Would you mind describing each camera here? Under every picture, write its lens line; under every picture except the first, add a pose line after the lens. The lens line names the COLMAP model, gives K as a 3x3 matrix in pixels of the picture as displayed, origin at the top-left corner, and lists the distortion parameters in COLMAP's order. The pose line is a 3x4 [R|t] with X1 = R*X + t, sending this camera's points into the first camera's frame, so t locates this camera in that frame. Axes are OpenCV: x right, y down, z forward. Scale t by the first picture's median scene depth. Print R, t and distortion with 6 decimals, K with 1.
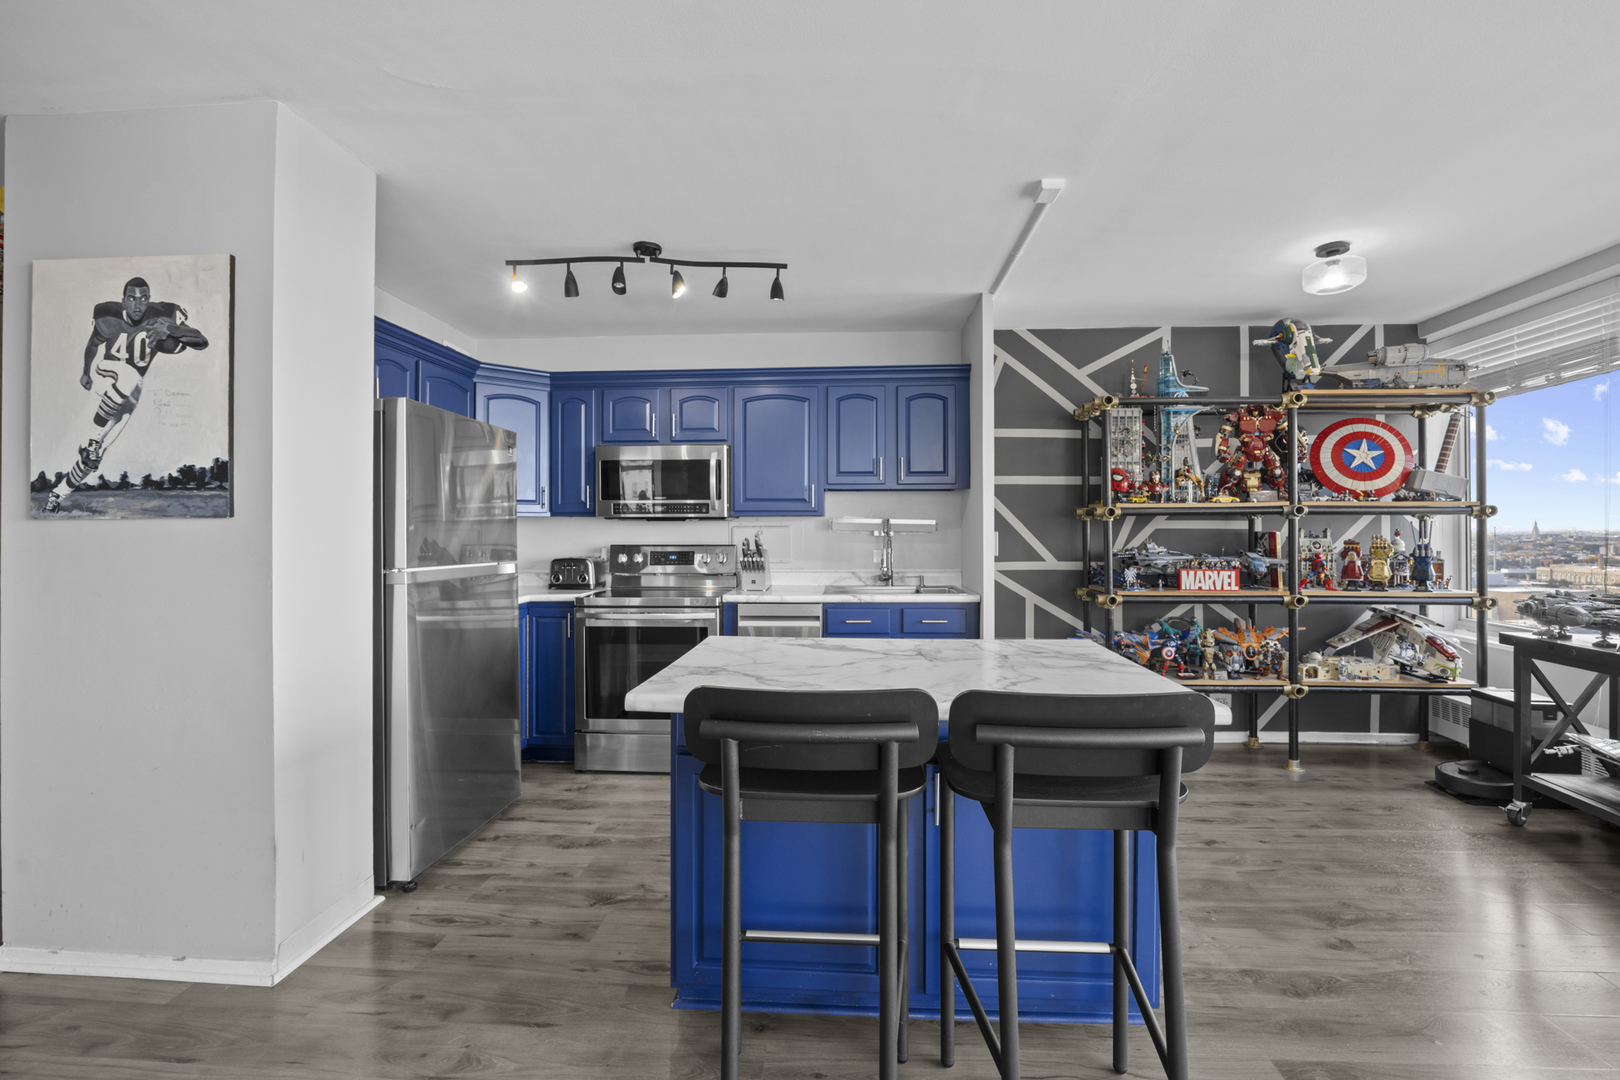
lens RADIAL K [[769.6, 0, 811.9], [0, 769.6, 529.7], [0, 0, 1]] dist [-0.029103, 0.000196]
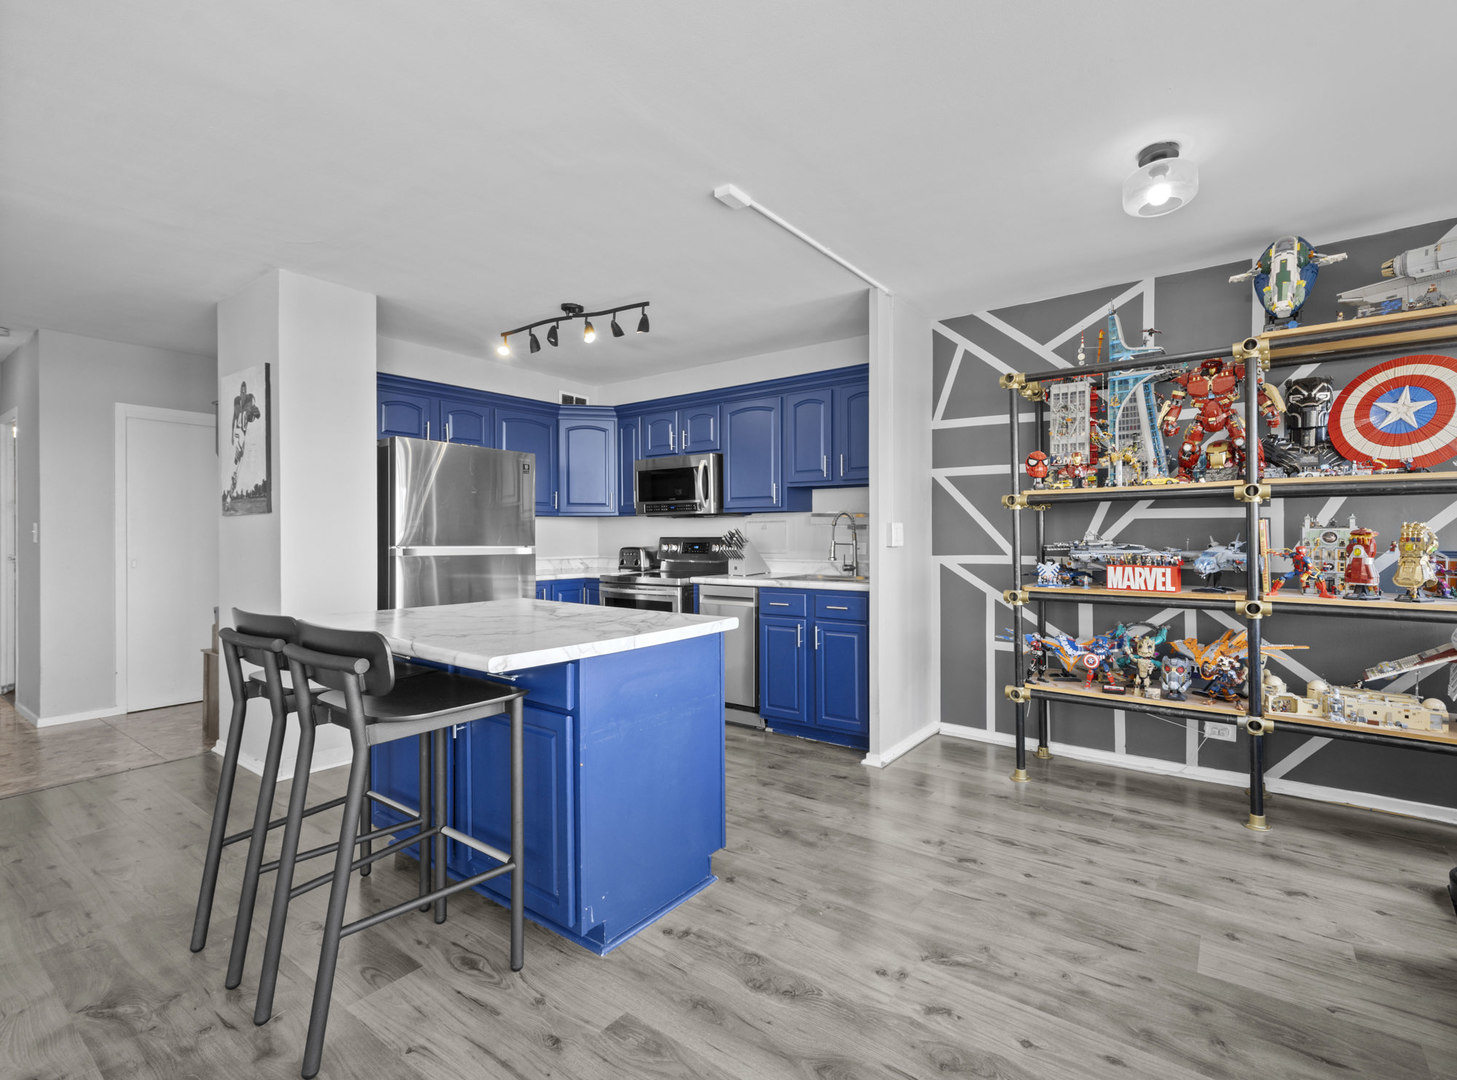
lens RADIAL K [[690.4, 0, 731.0], [0, 690.4, 541.1], [0, 0, 1]] dist [0.005449, -0.000333]
pose [[0.843111, 0.005595, -0.537711, 0.554867], [-0.000307, 0.999951, 0.009923, 0.018388], [0.537740, -0.008201, 0.843071, 0.120288]]
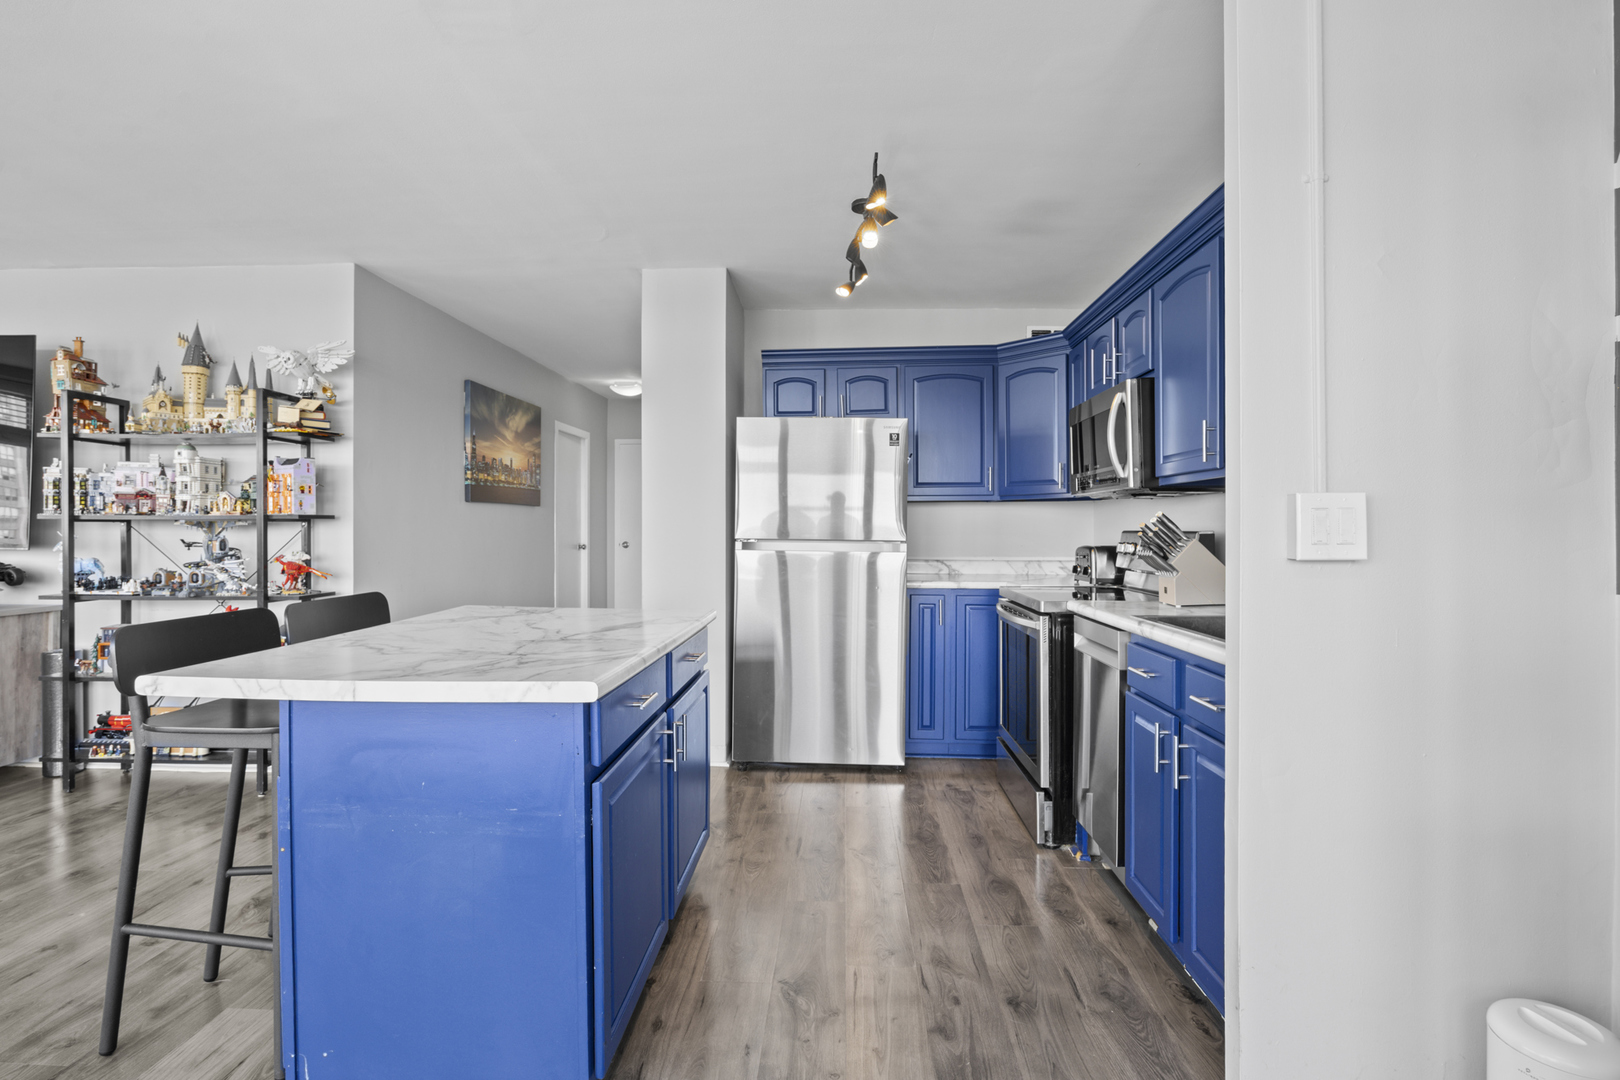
lens RADIAL K [[746.3, 0, 810.4], [0, 746.3, 536.2], [0, 0, 1]] dist [-0.018262, -0.000418]
pose [[0.032833, 0.011600, -0.999394, 0.578235], [-0.003111, 0.999929, 0.011504, 0.020680], [0.999456, 0.002732, 0.032867, 0.745149]]
